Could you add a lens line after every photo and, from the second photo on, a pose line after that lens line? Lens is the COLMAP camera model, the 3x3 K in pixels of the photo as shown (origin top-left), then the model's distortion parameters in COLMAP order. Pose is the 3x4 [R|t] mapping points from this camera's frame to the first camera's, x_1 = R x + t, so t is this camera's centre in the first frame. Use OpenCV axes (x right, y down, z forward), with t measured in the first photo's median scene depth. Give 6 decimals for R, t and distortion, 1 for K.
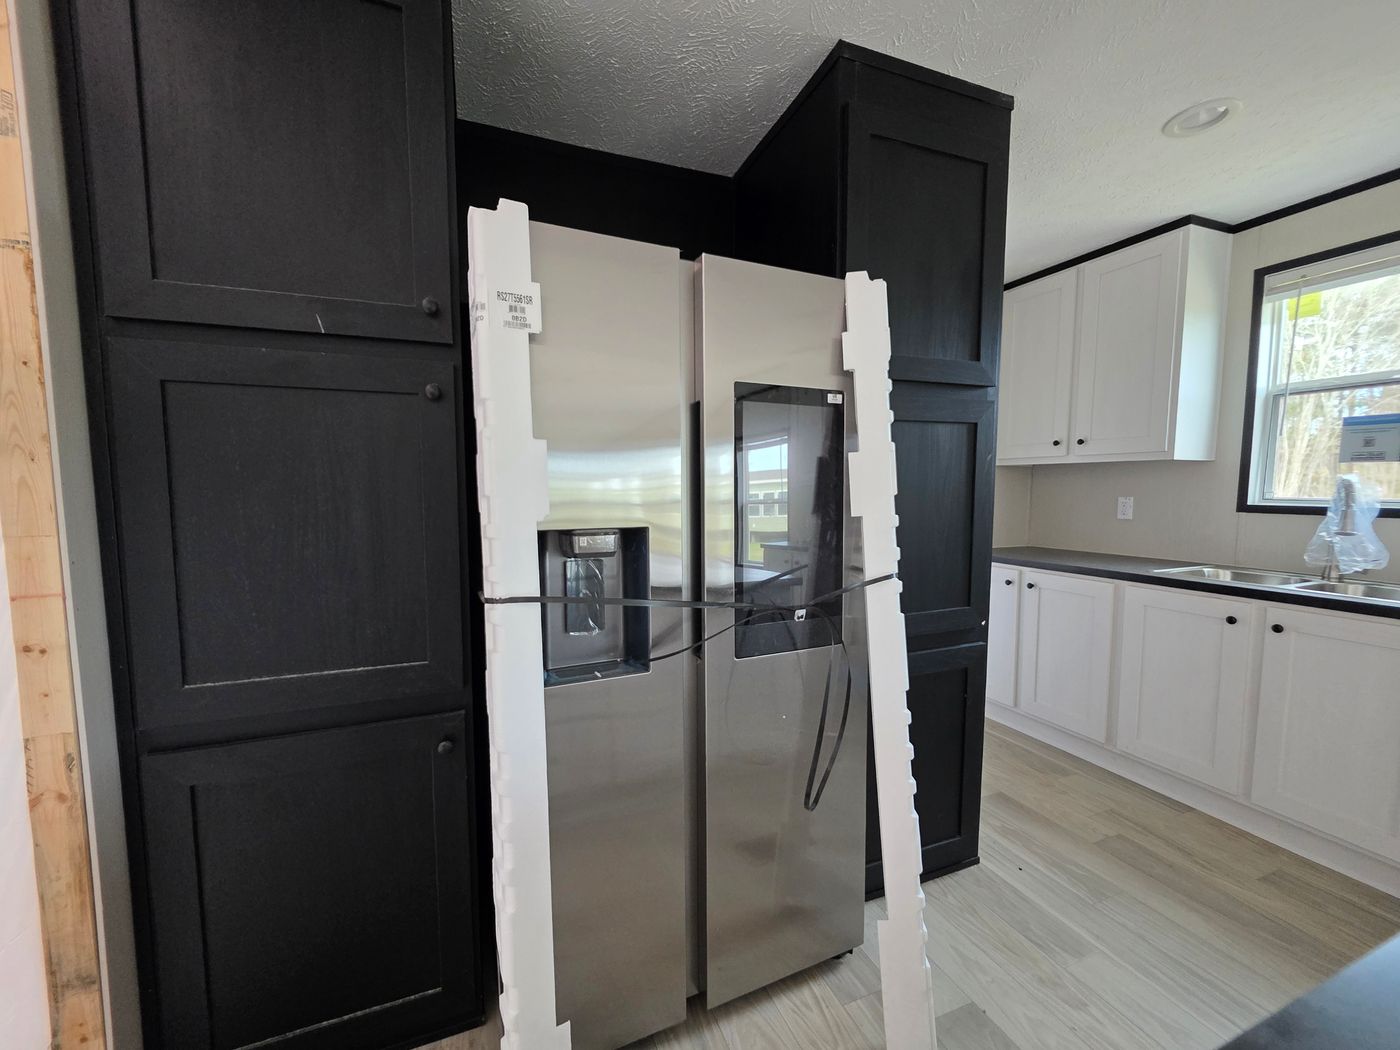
lens RADIAL K [[565.8, 0, 694.2], [0, 565.8, 534.6], [0, 0, 1]] dist [-0.002623, 0.000329]
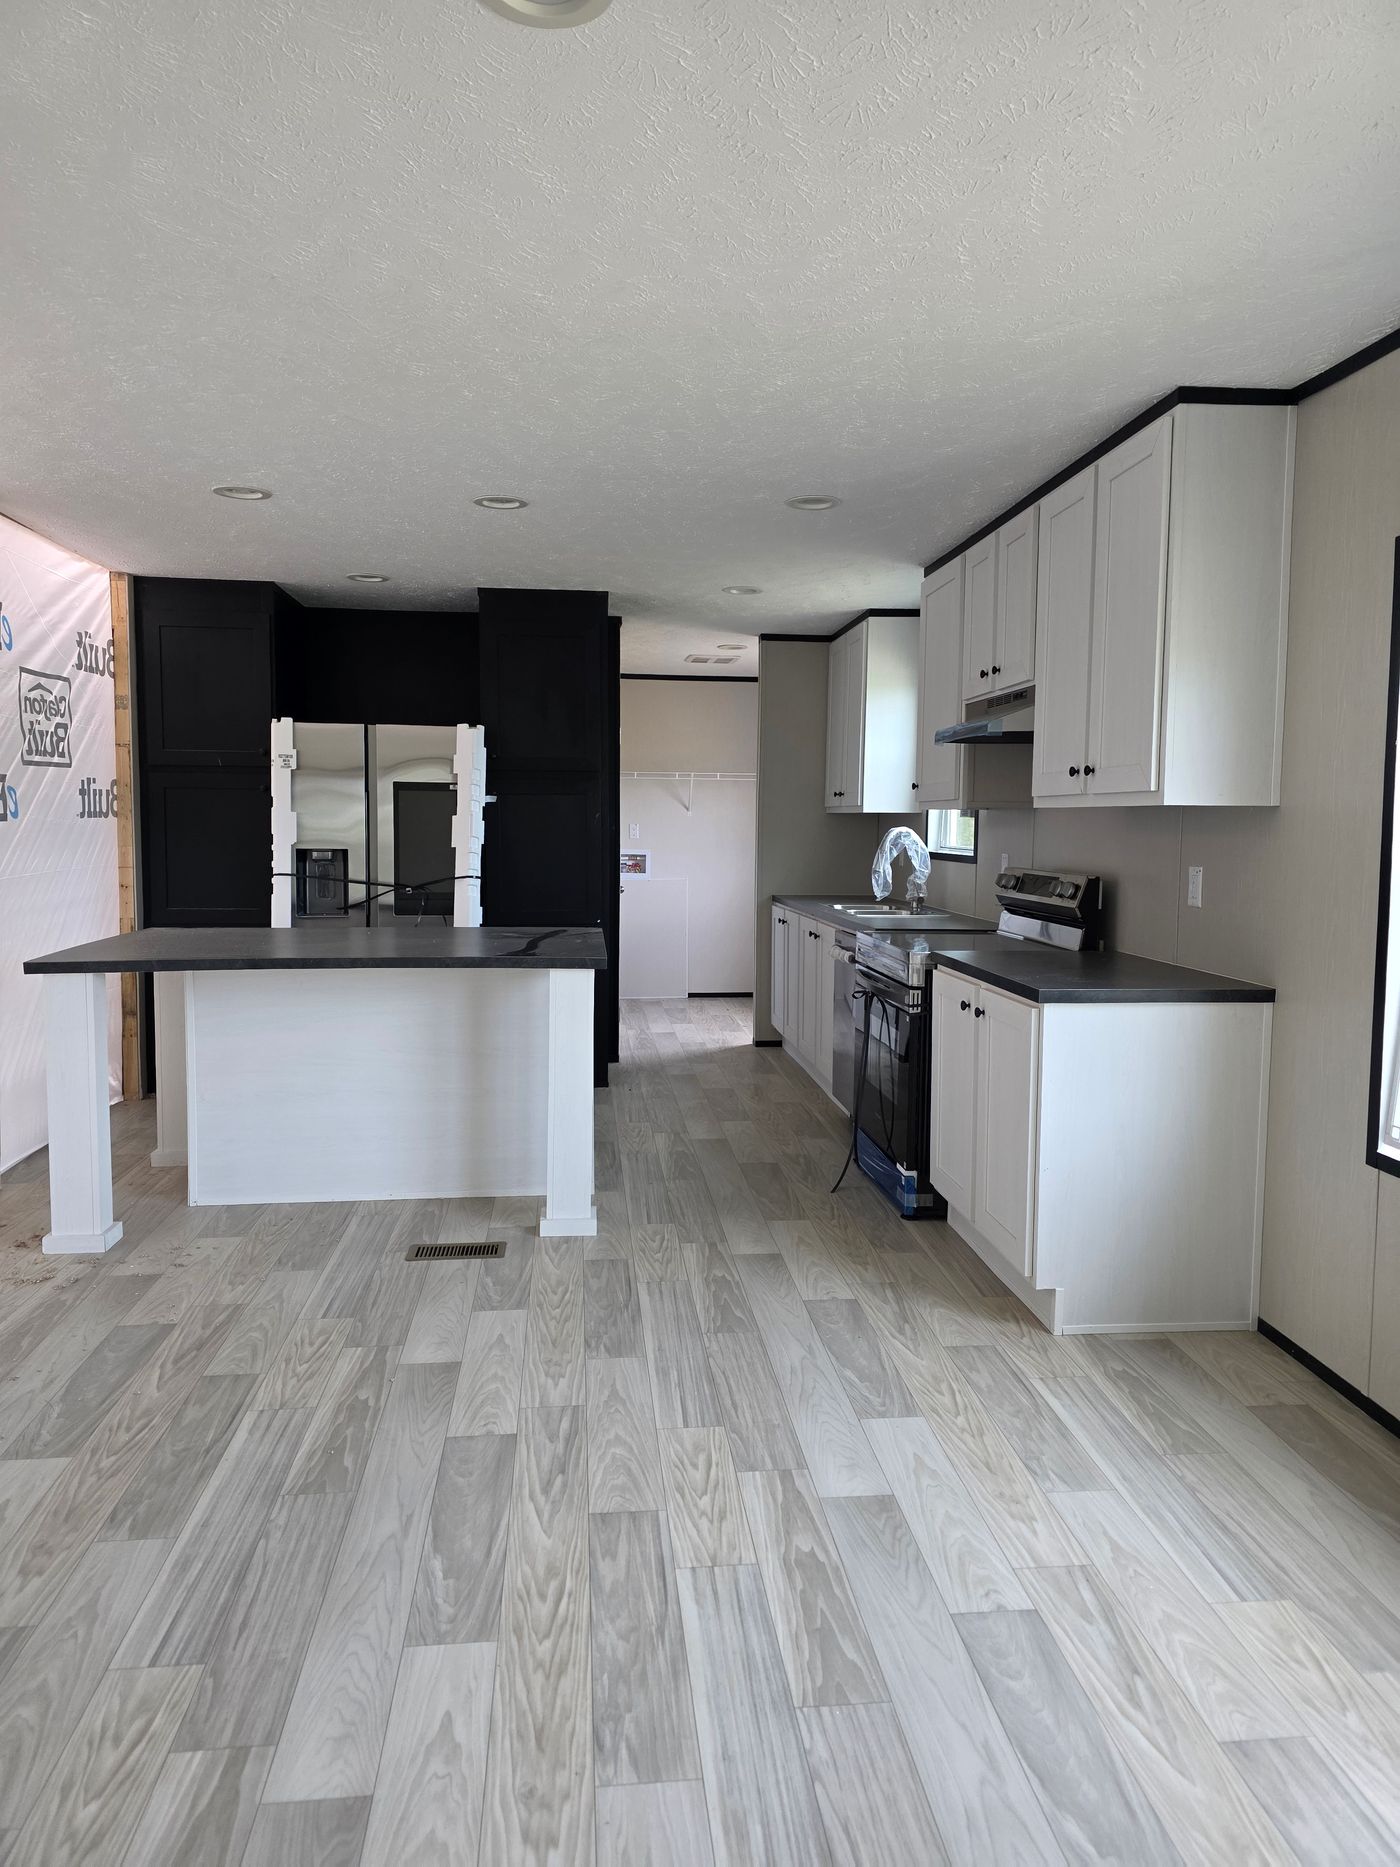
lens RADIAL K [[1245.5, 0, 702.1], [0, 1245.5, 926.5], [0, 0, 1]] dist [0.049418, -0.000641]
pose [[0.962681, 0.033249, -0.268588, 2.627925], [-0.033789, 0.999426, 0.002615, 0.232195], [0.268521, 0.006557, 0.963252, -3.406178]]
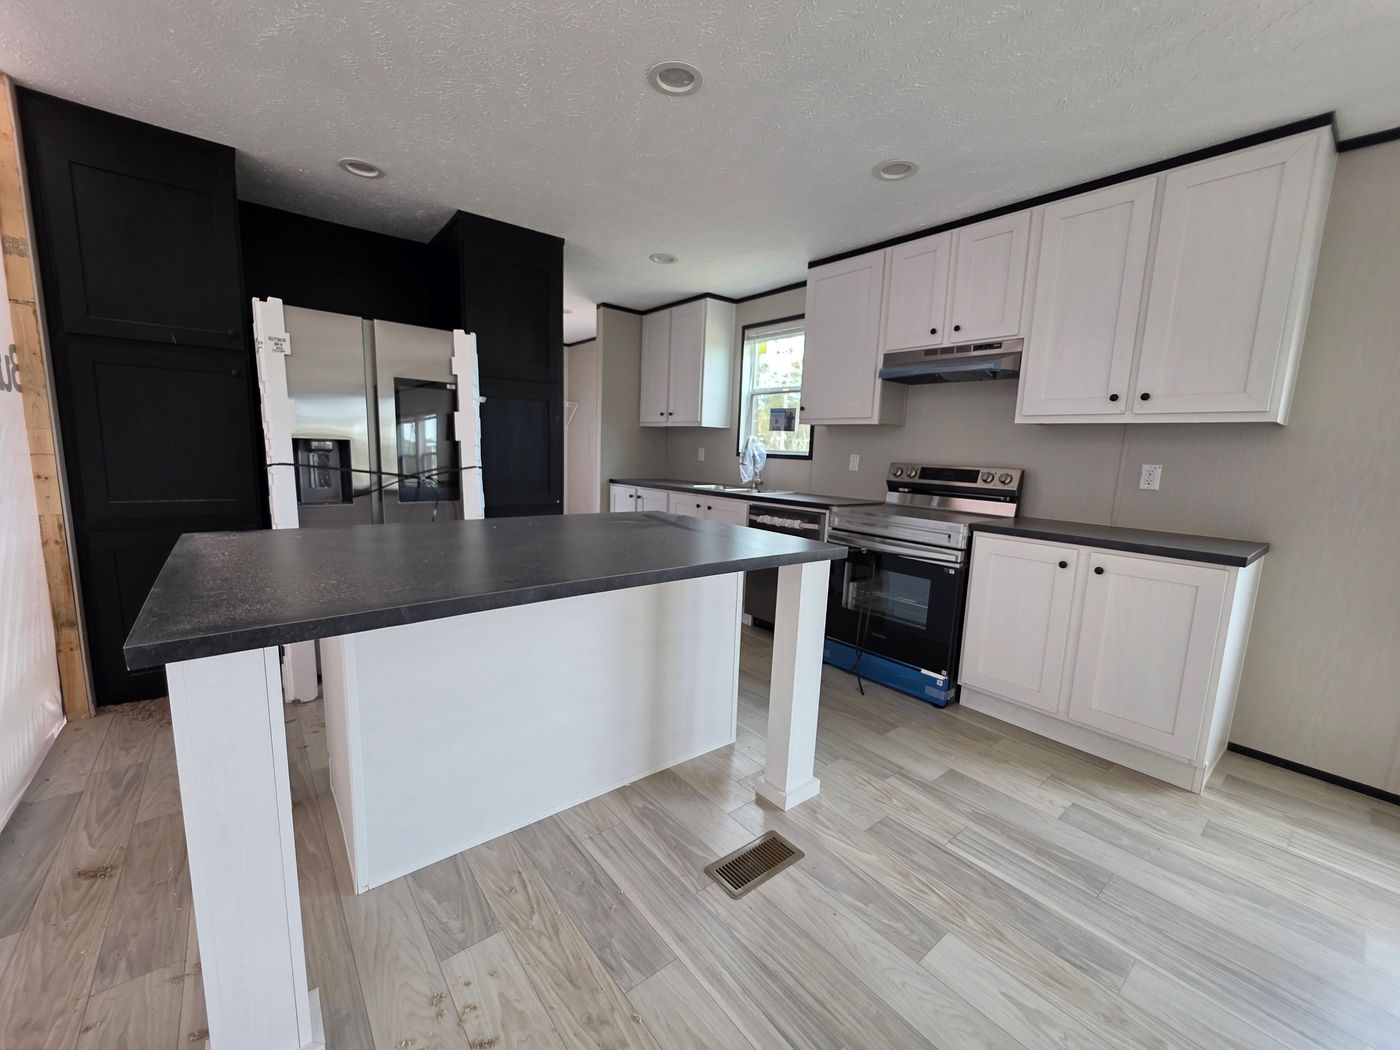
lens RADIAL K [[565.8, 0, 692.8], [0, 565.8, 534.4], [0, 0, 1]] dist [-0.002623, 0.000329]
pose [[0.955015, -0.007778, 0.296455, 0.574806], [-0.013512, 0.997477, 0.069698, 0.193248], [-0.296249, -0.070569, 0.952500, -1.647327]]
